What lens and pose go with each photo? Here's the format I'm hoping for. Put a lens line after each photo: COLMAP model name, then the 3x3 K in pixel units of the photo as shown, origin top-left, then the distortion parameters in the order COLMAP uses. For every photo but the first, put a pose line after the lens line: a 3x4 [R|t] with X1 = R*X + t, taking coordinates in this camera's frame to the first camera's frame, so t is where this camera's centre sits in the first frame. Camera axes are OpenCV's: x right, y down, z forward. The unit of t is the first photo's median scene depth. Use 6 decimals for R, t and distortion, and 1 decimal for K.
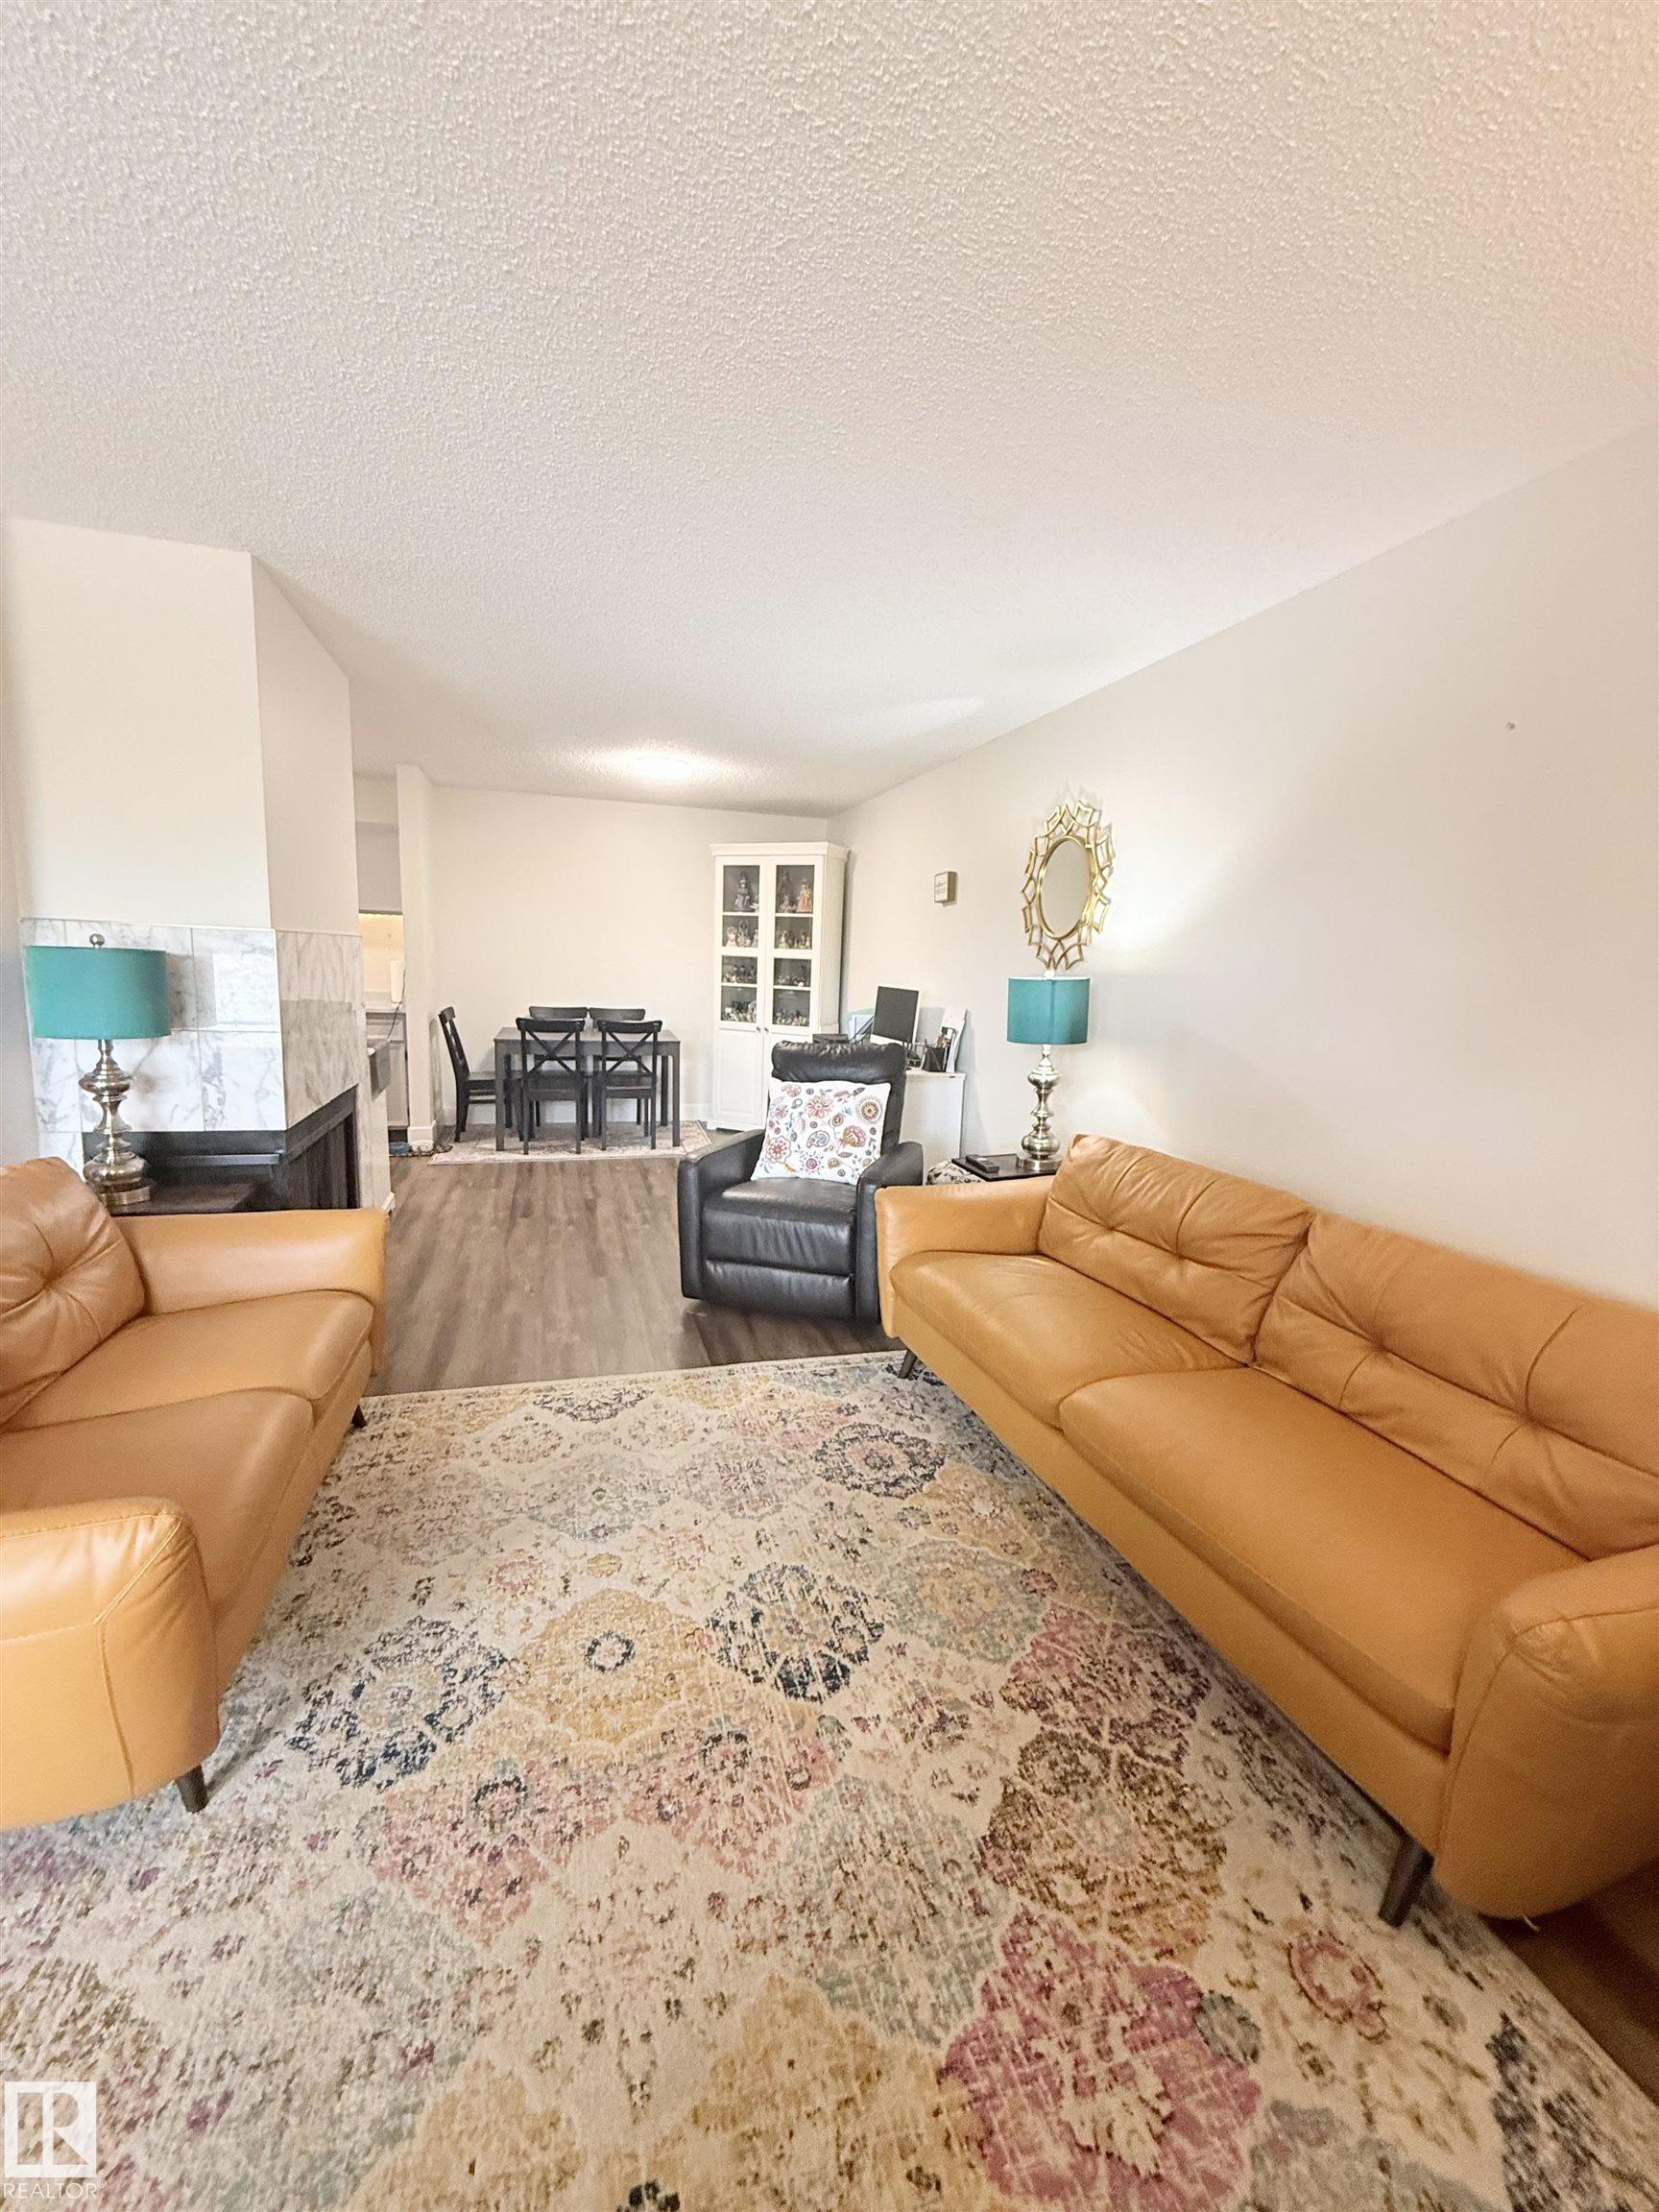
lens RADIAL K [[877.7, 0, 833.7], [0, 877.7, 1095.7], [0, 0, 1]] dist [-0.001745, 0.000570]
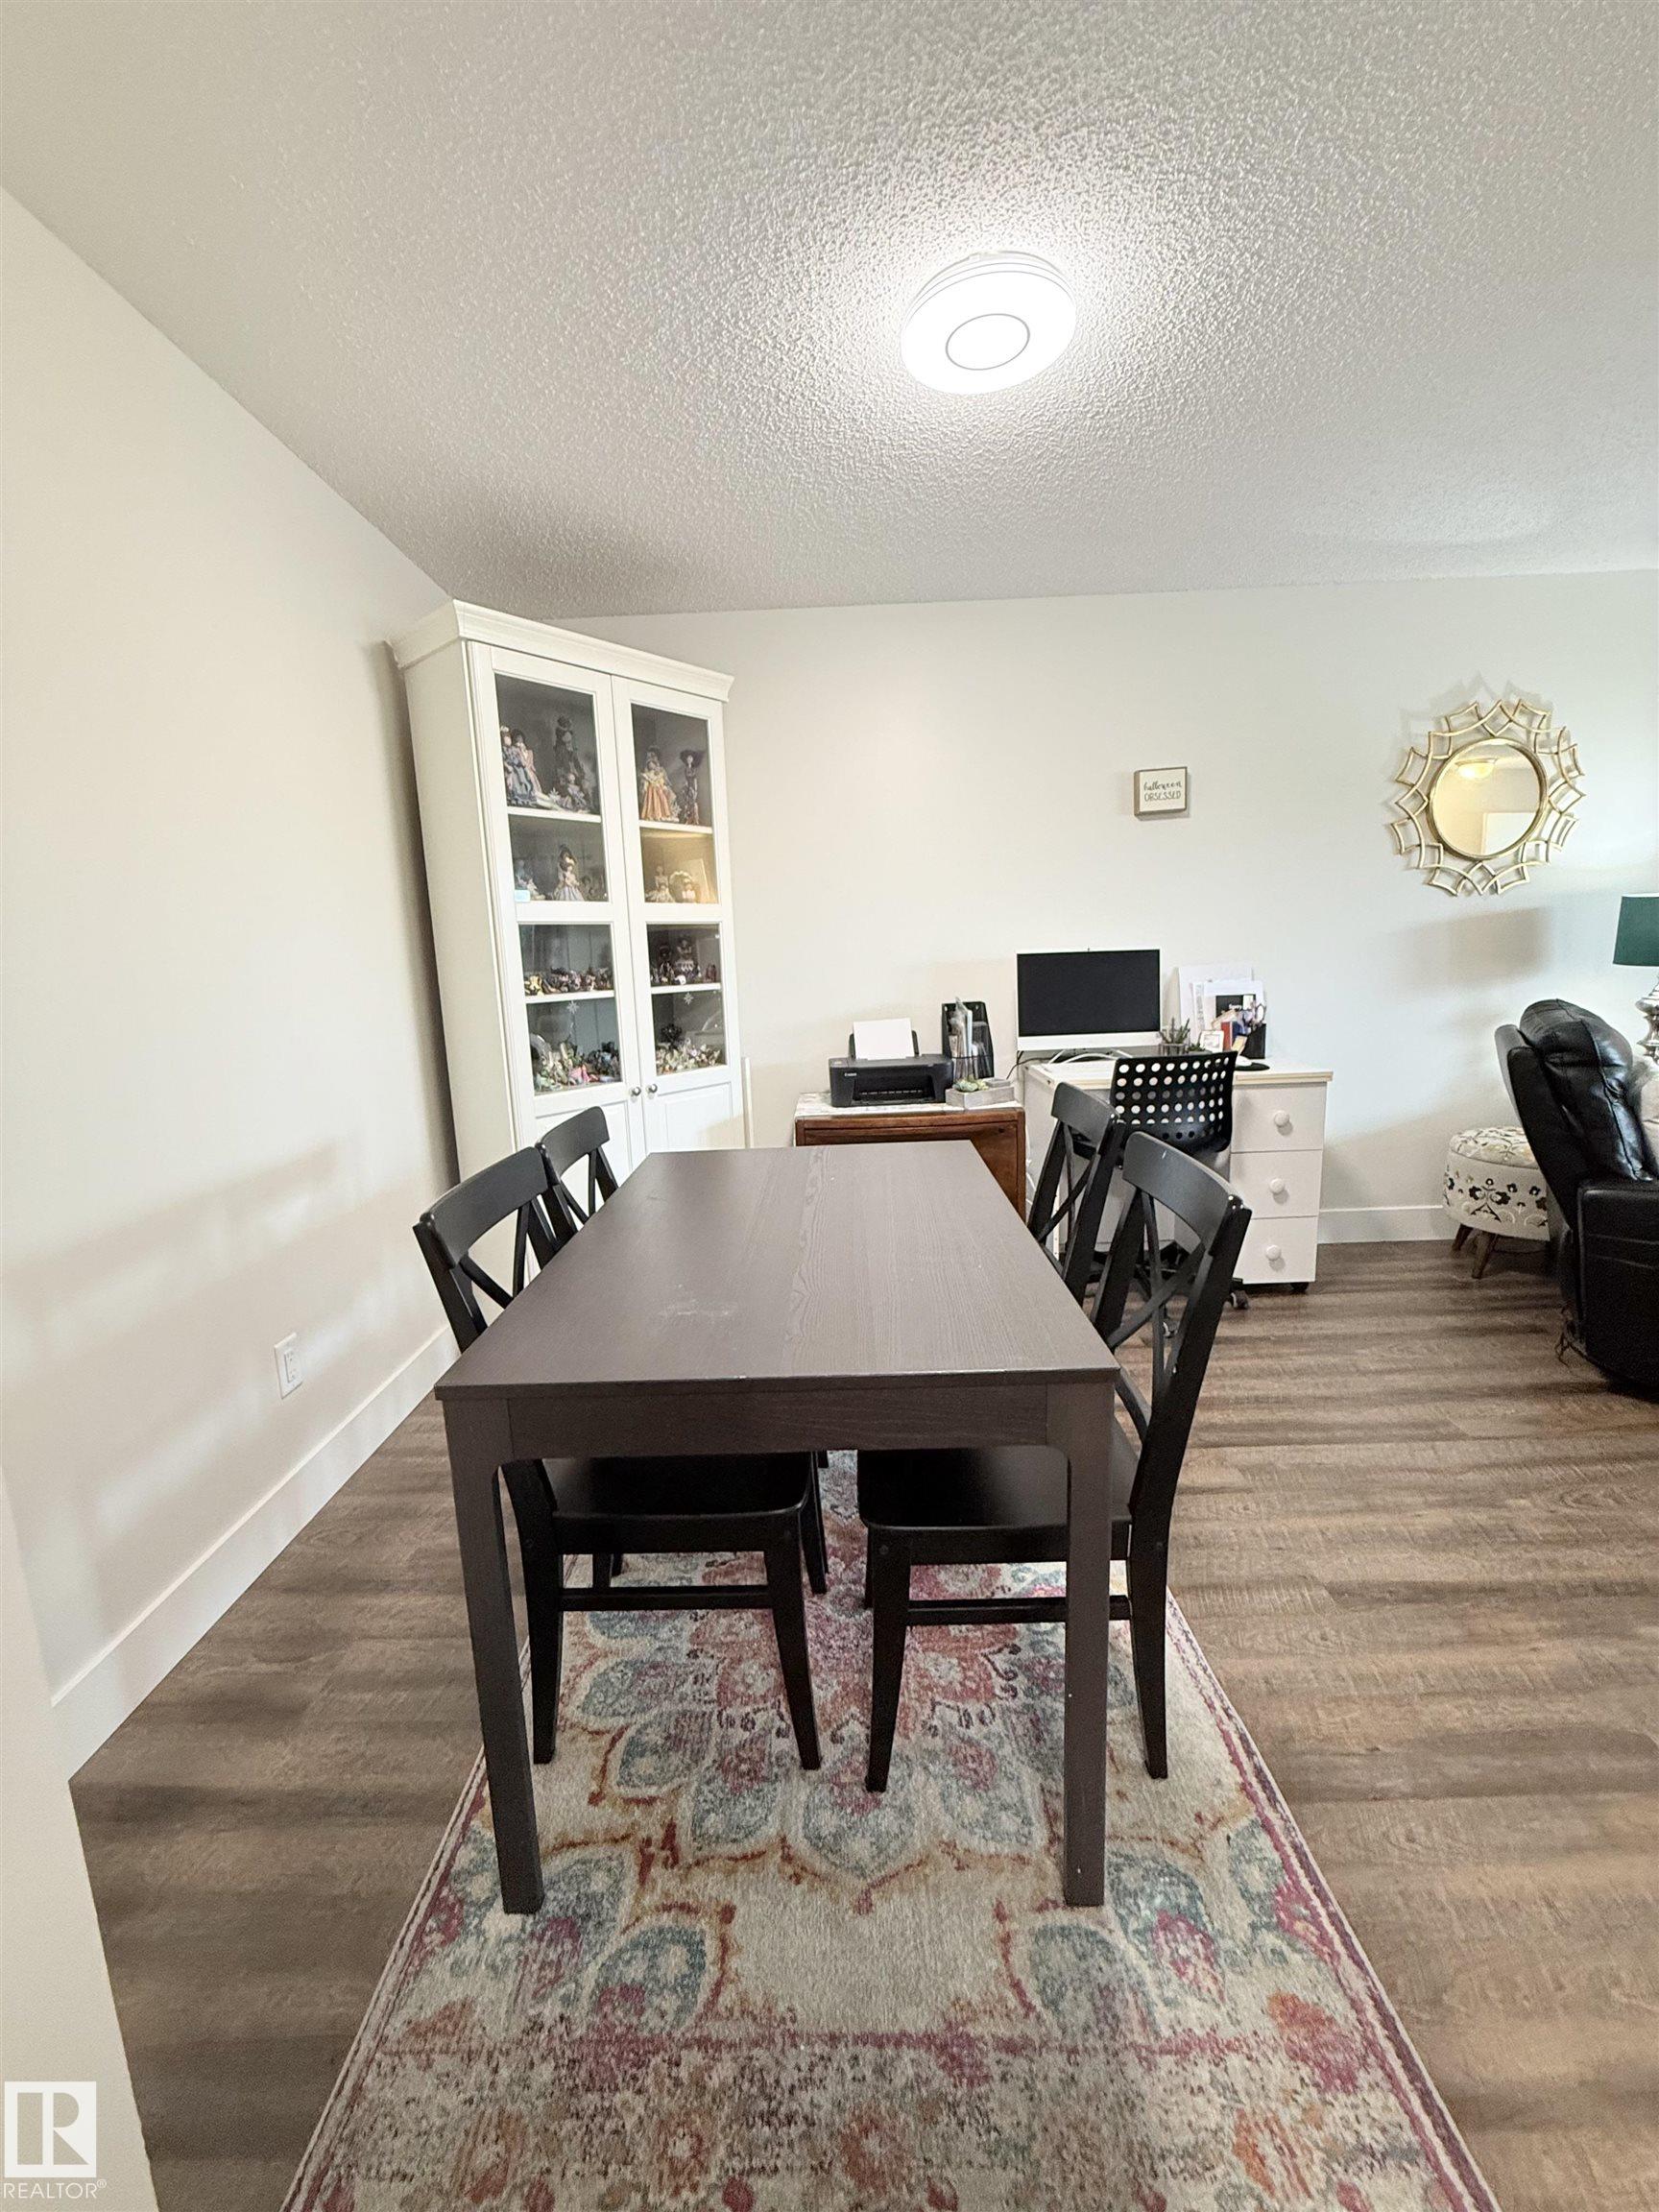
lens RADIAL K [[877.7, 0, 834.7], [0, 877.7, 1101.9], [0, 0, 1]] dist [-0.001745, 0.000570]
pose [[0.299401, -0.209458, 0.930853, -1.050281], [0.197763, 0.968043, 0.154217, -0.273726], [-0.933407, 0.137916, 0.331256, 1.778661]]
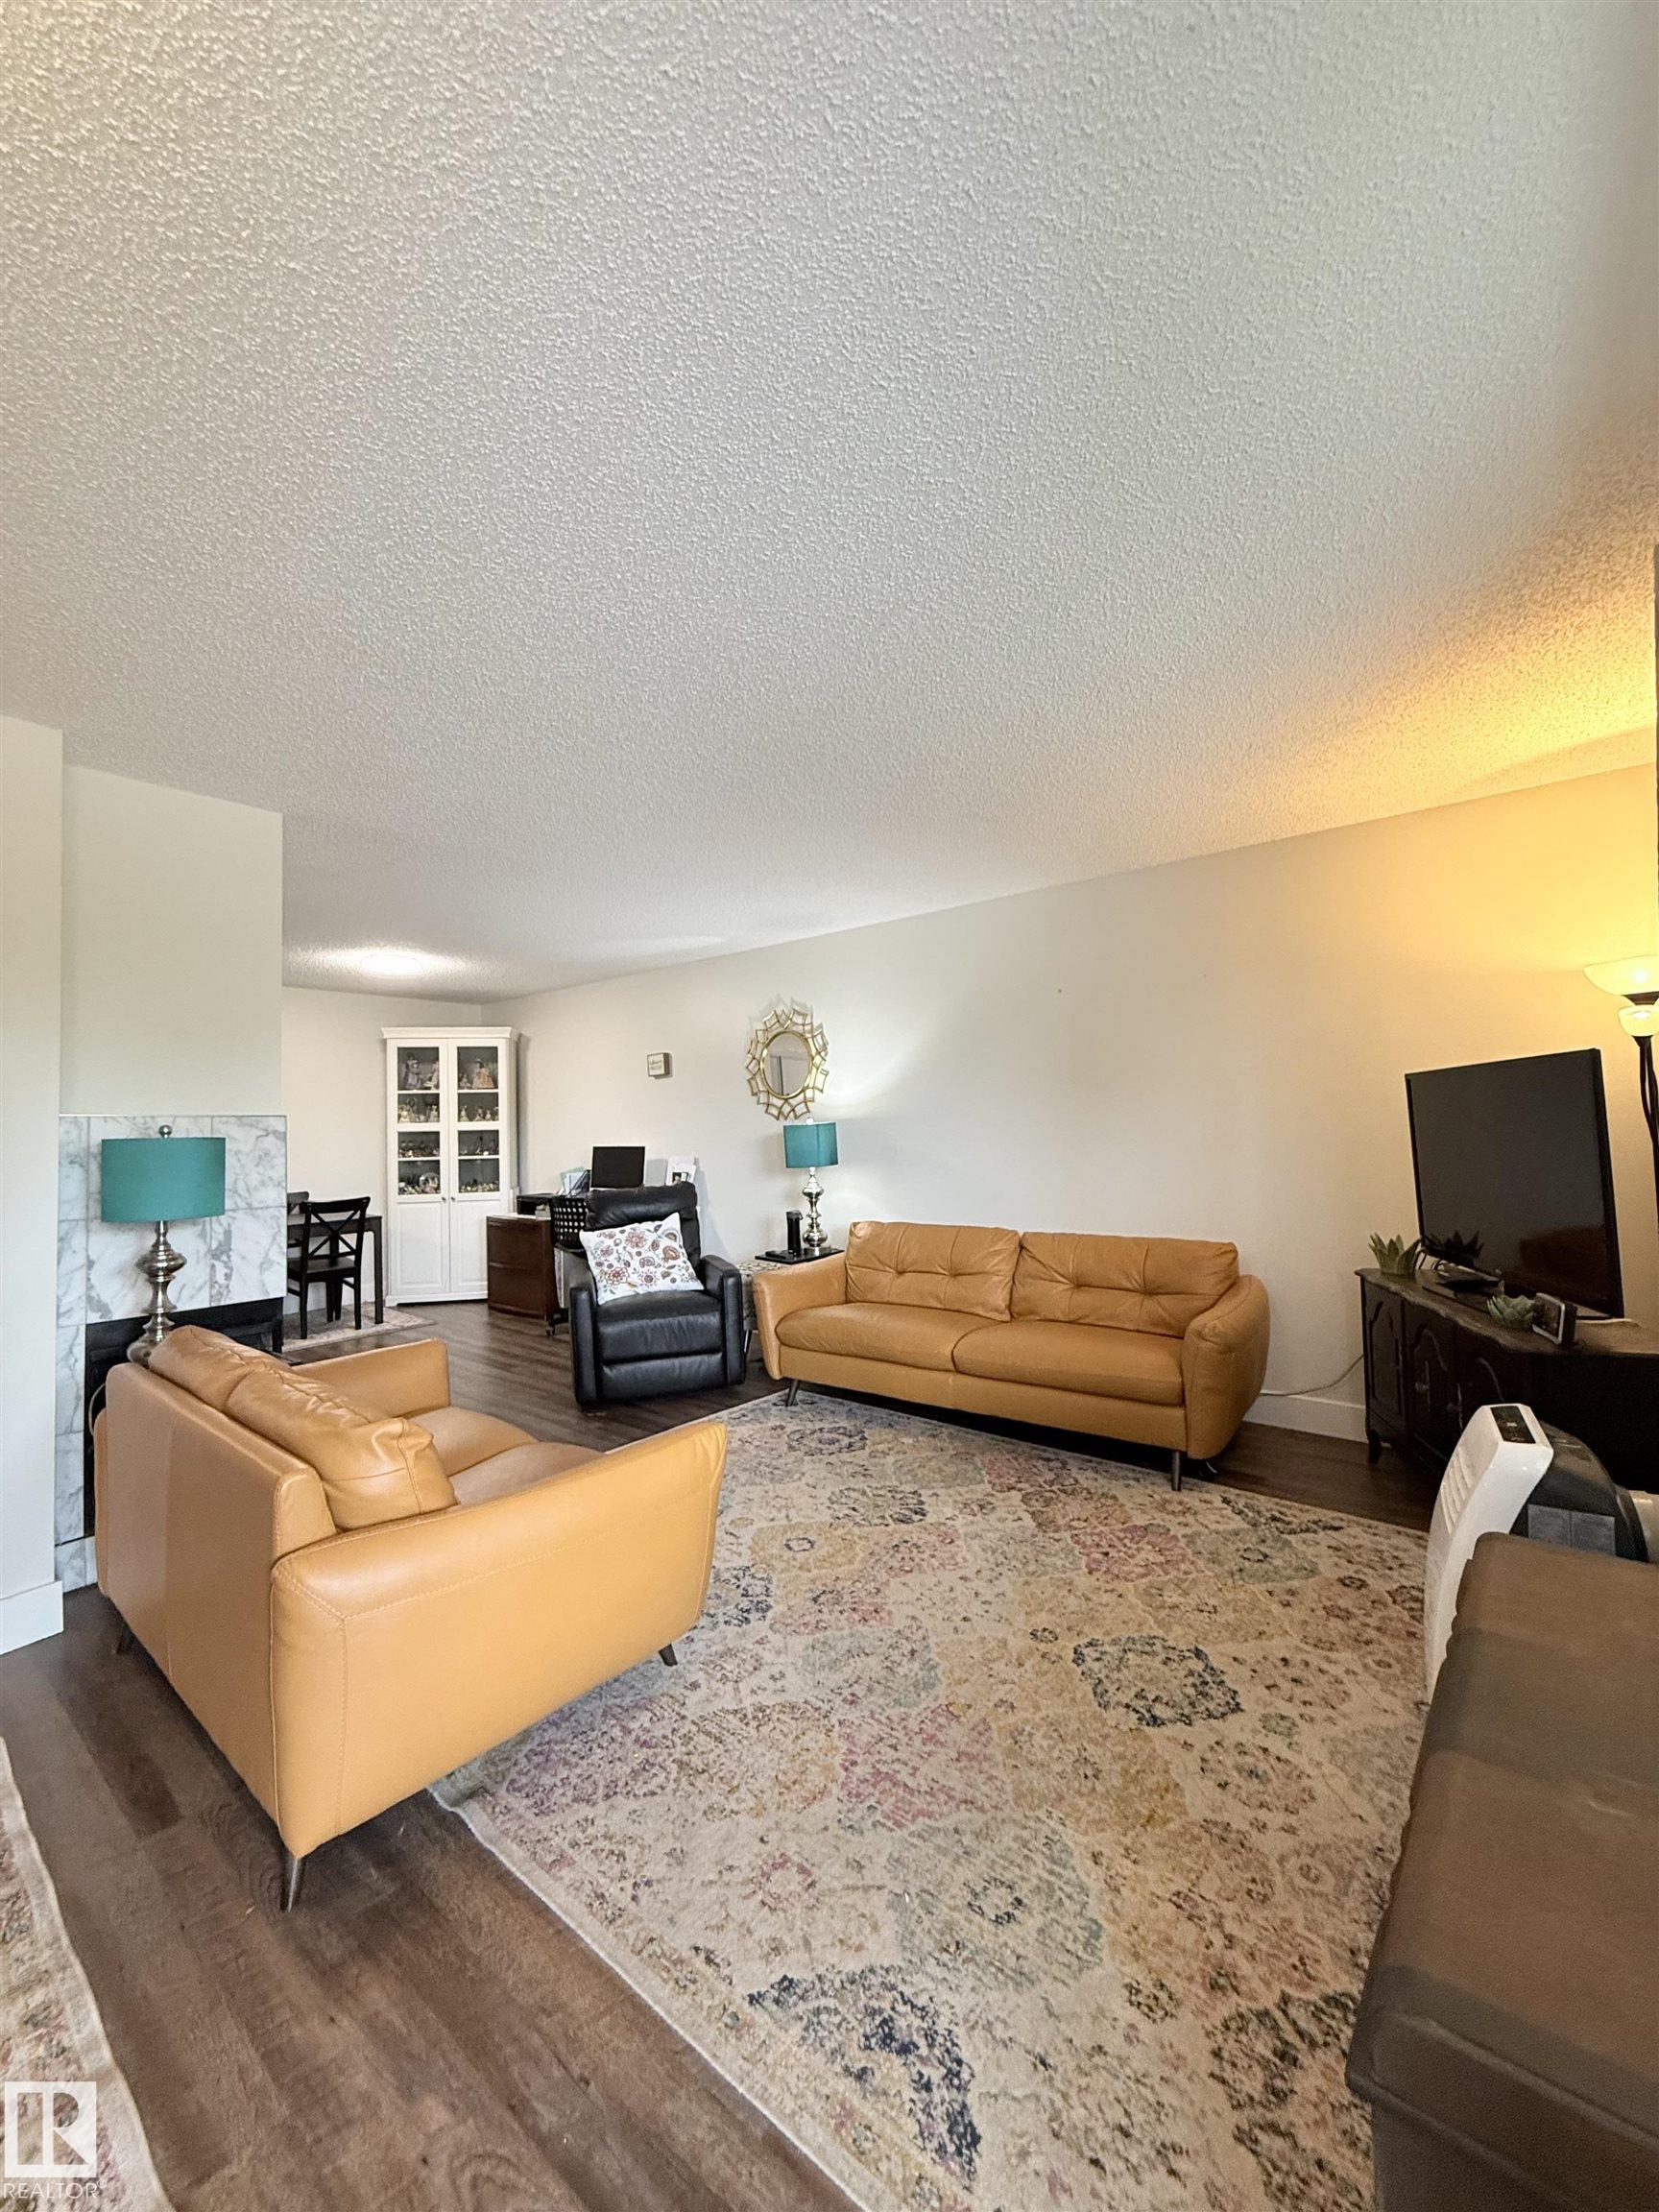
lens RADIAL K [[877.7, 0, 829.7], [0, 877.7, 1091.9], [0, 0, 1]] dist [-0.001745, 0.000570]
pose [[0.832896, -0.036786, 0.552205, -0.636755], [0.142289, 0.978480, -0.149432, 0.048212], [-0.534825, 0.203034, 0.820207, -0.297525]]
